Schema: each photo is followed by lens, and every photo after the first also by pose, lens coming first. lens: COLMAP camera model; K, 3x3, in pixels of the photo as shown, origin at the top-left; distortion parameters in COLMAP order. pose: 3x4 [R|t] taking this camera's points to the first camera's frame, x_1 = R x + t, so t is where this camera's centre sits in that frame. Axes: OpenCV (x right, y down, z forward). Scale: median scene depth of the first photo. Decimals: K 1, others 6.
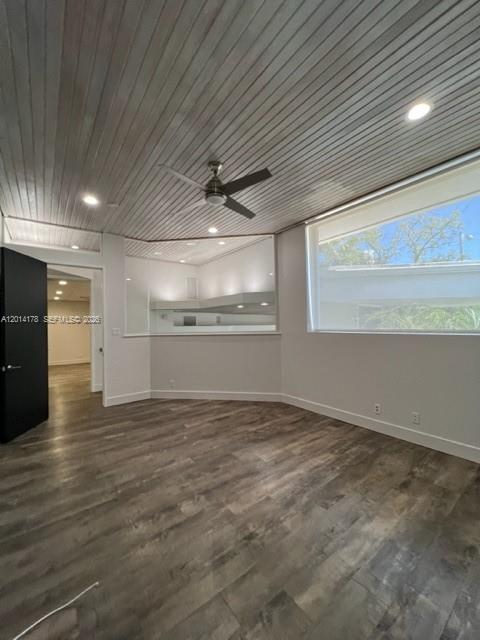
lens RADIAL K [[257.1, 0, 240.3], [0, 257.1, 321.3], [0, 0, 1]] dist [-0.001179, 0.000235]
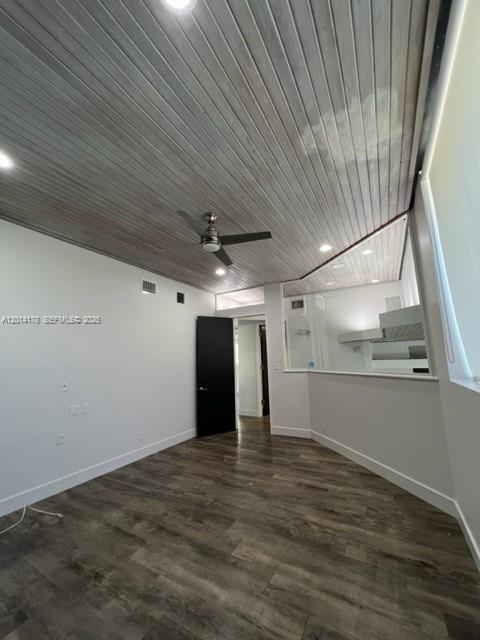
lens RADIAL K [[257.1, 0, 241.5], [0, 257.1, 321.7], [0, 0, 1]] dist [-0.001179, 0.000235]
pose [[0.388693, -0.132071, -0.911852, 0.966375], [0.032587, 0.991025, -0.129648, -0.028283], [0.920791, 0.020679, 0.389508, 0.787609]]
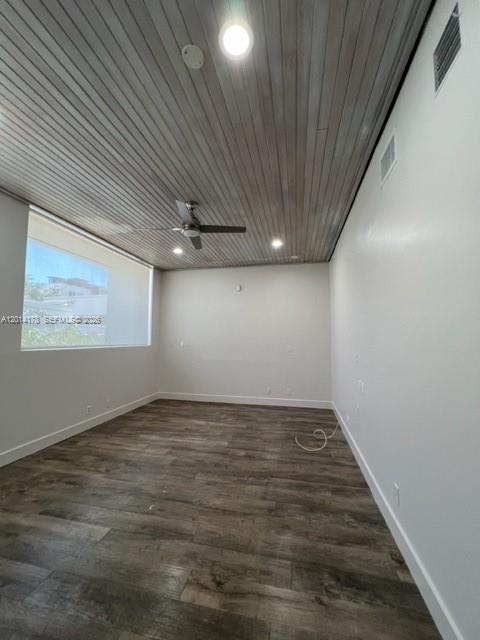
lens RADIAL K [[257.1, 0, 242.8], [0, 257.1, 320.9], [0, 0, 1]] dist [-0.001179, 0.000235]
pose [[-0.648424, 0.062640, 0.758698, -1.224836], [-0.001864, 0.996475, -0.083864, 0.028047], [-0.761277, -0.055794, -0.646022, 1.718514]]
